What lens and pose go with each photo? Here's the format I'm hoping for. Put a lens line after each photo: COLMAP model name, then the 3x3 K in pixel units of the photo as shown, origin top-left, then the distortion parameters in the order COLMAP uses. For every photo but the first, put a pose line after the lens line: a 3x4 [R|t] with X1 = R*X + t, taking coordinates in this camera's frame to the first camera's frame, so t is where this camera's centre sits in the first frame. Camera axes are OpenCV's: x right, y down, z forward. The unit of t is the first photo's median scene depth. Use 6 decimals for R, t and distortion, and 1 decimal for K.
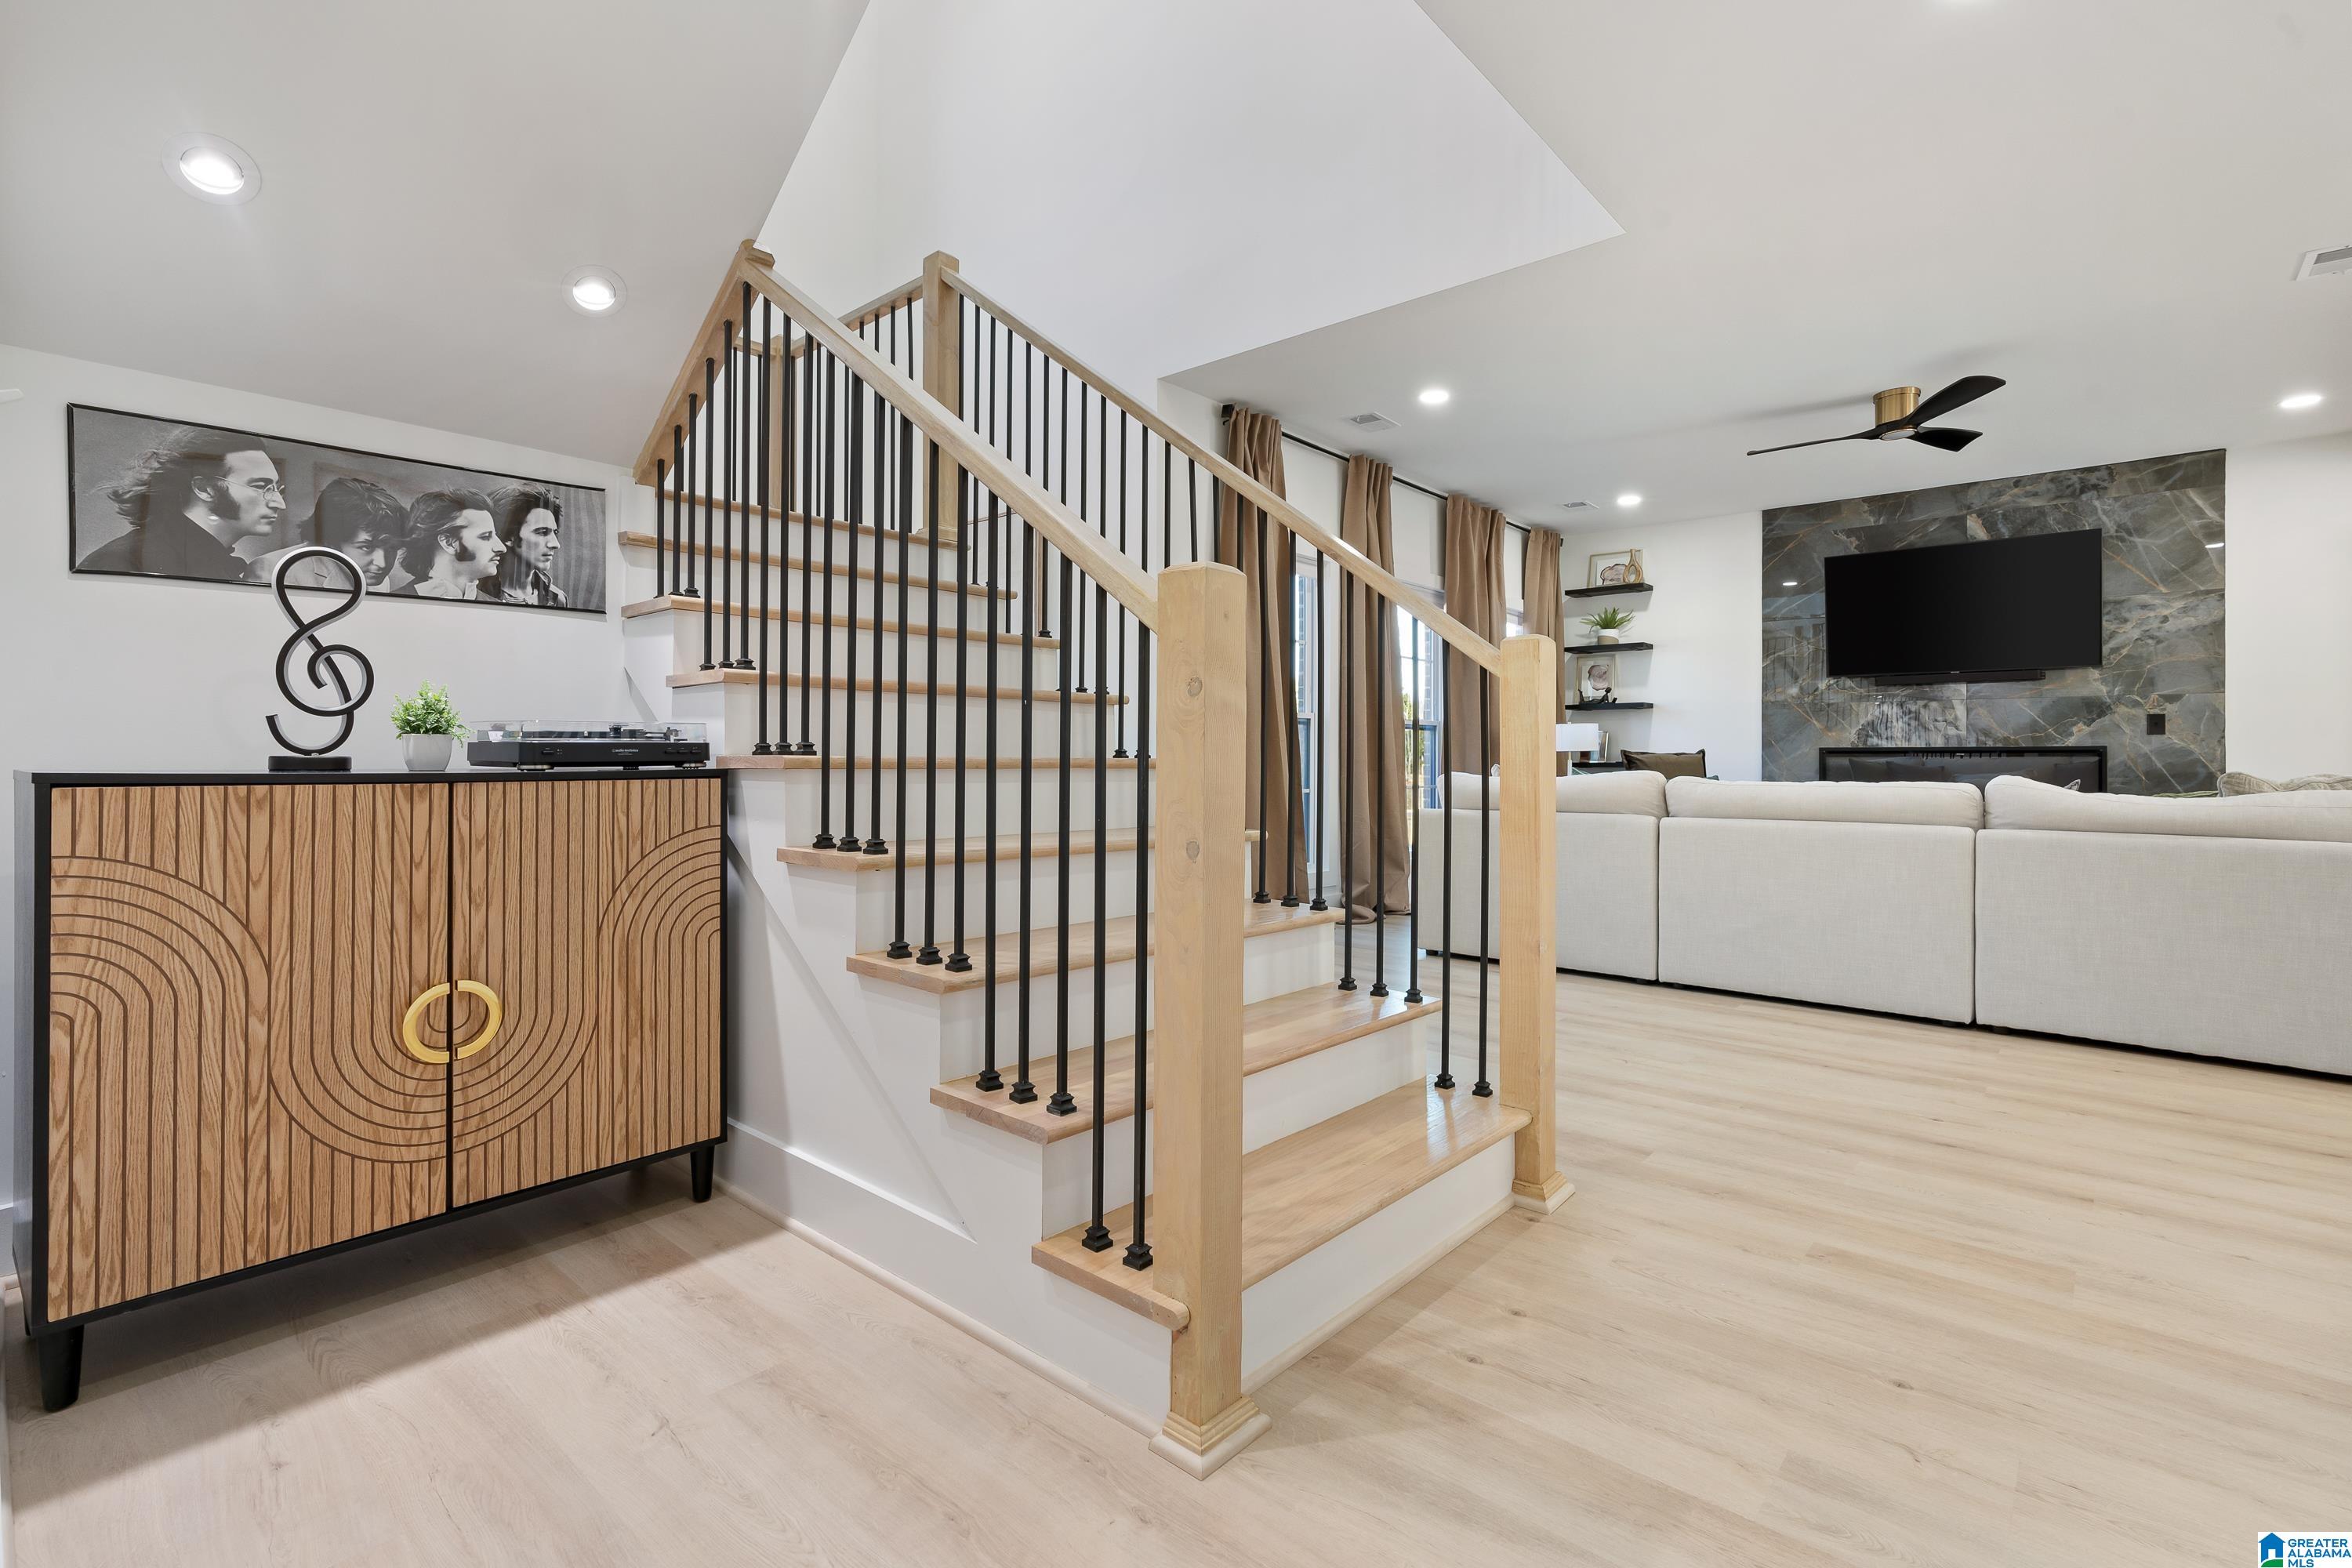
lens RADIAL K [[1069.9, 0, 1174.7], [0, 1069.9, 759.0], [0, 0, 1]] dist [0.001146, 0.000270]
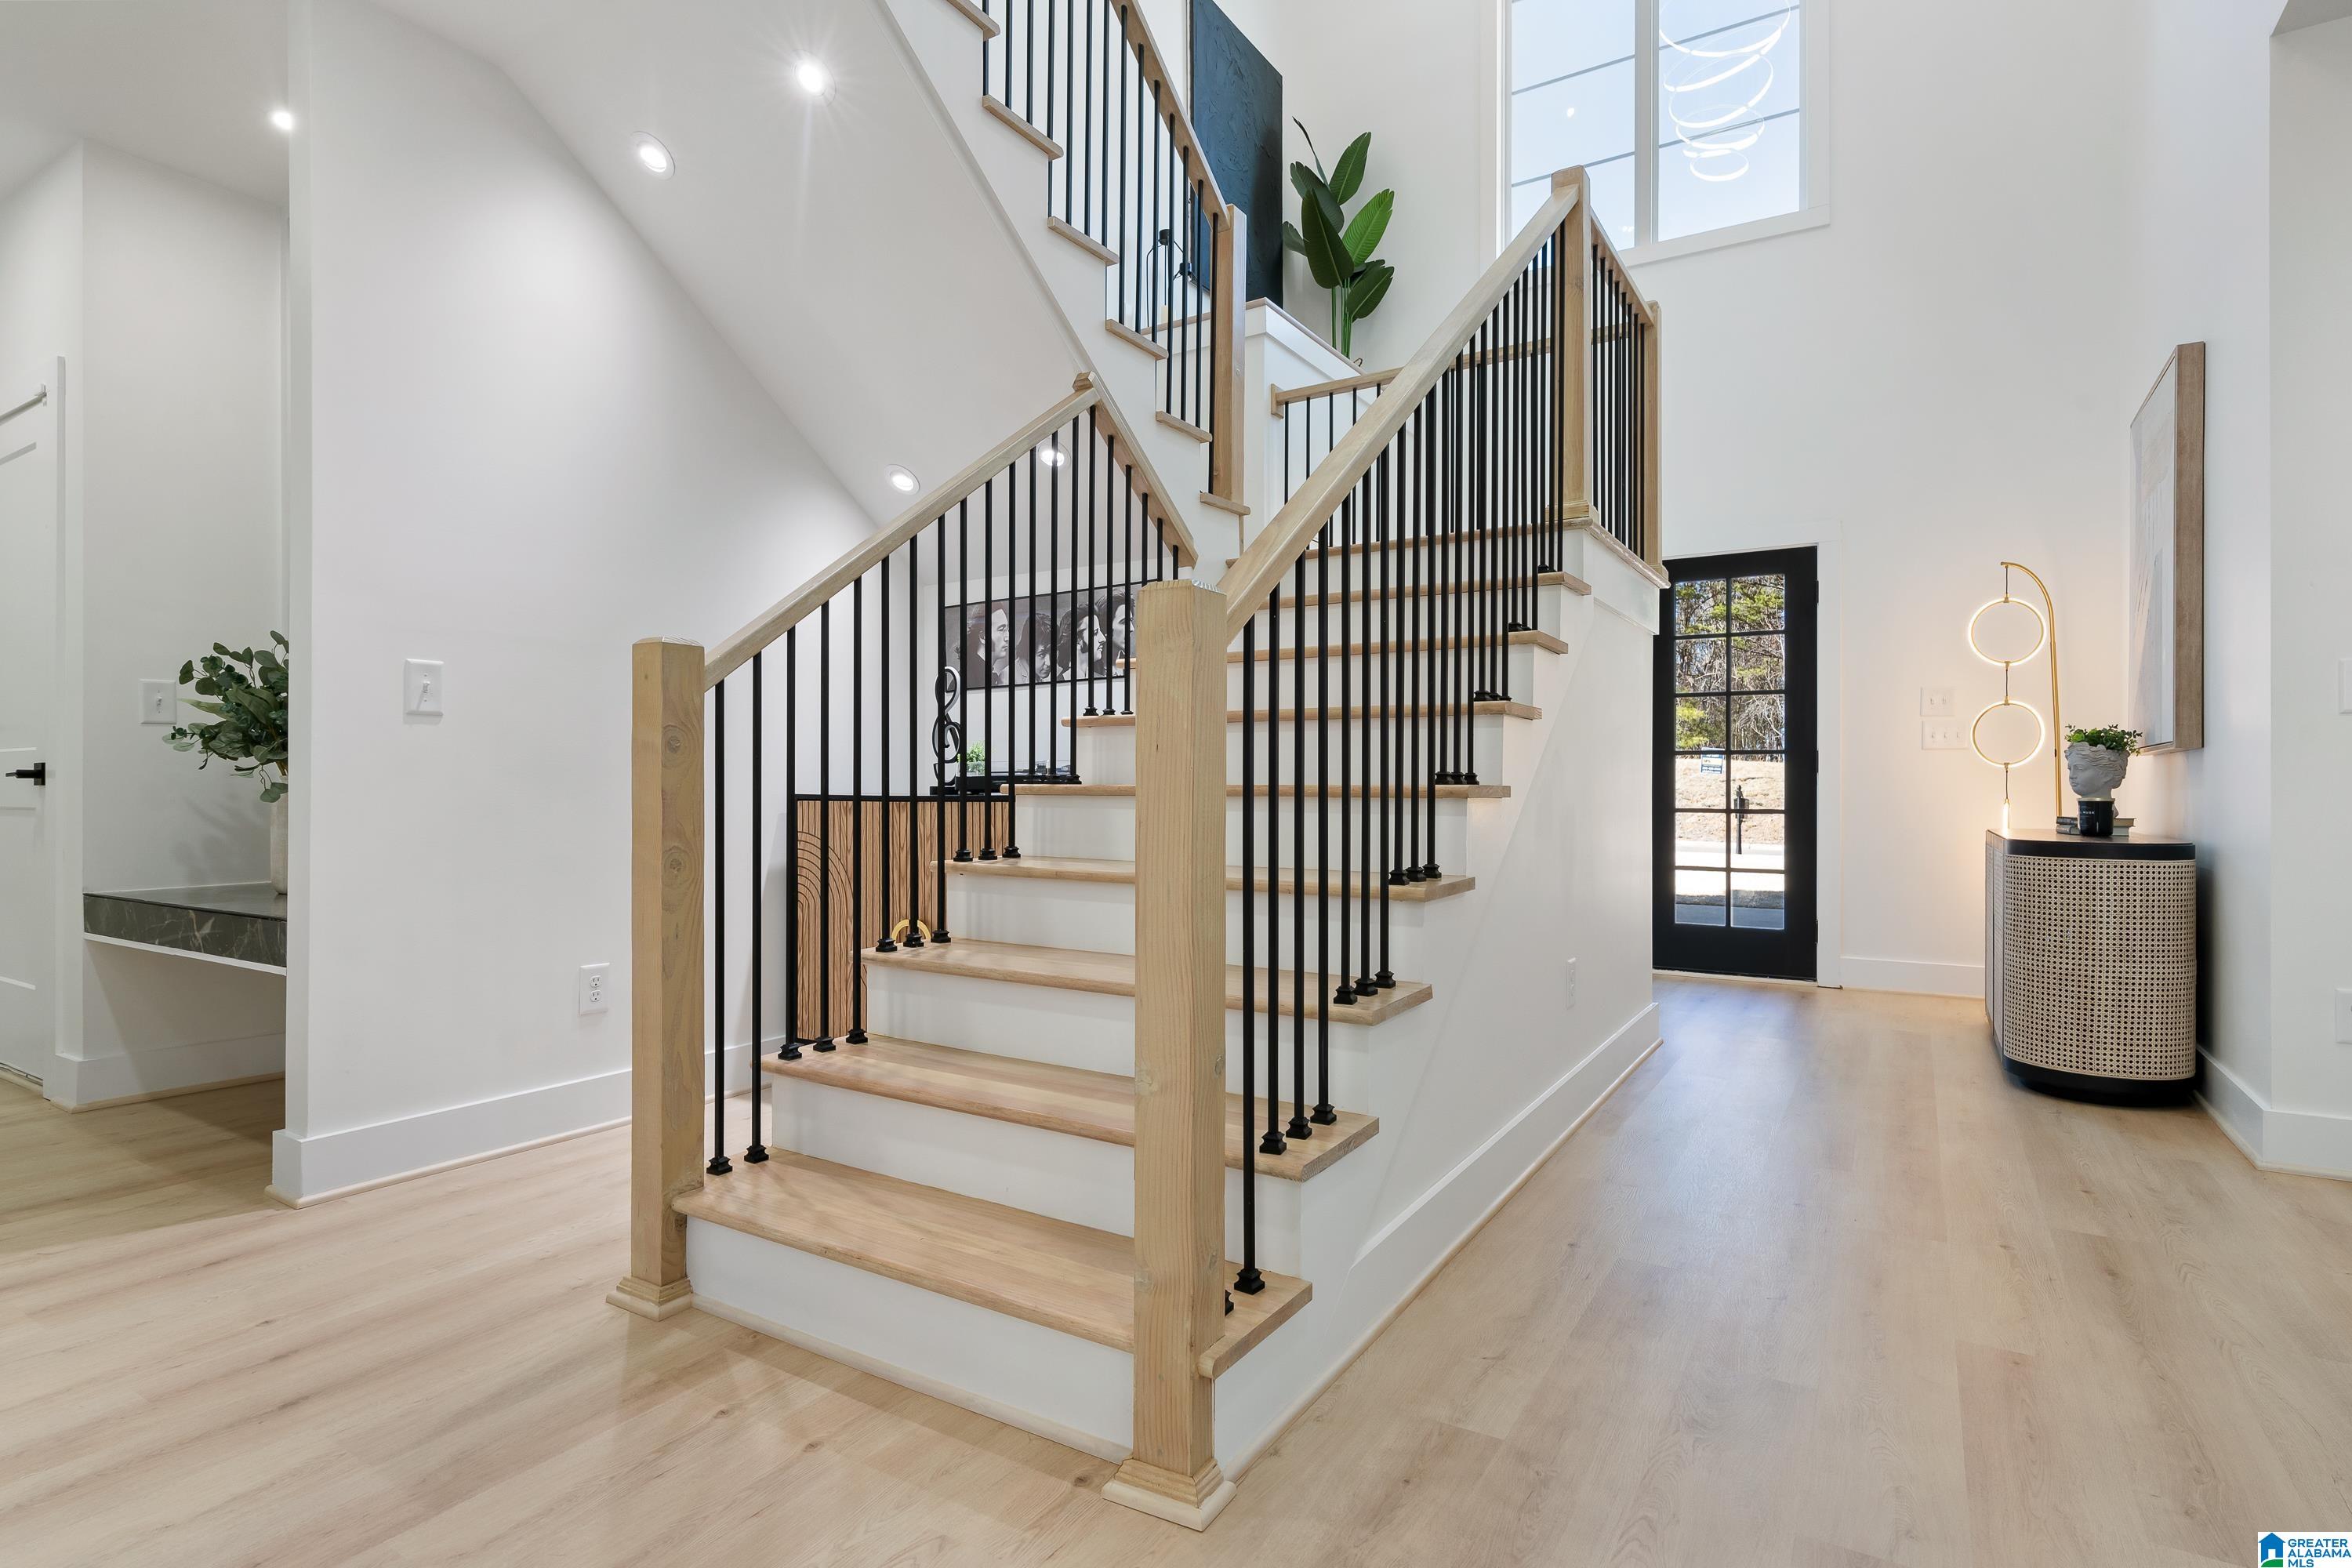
lens RADIAL K [[1187.6, 0, 1172.4], [0, 1187.6, 797.3], [0, 0, 1]] dist [-0.000983, 0.000355]
pose [[0.162862, 0.002003, -0.986647, 1.274242], [0.001969, 0.999995, 0.002355, 0.011724], [0.986647, -0.002327, 0.162857, 1.126725]]
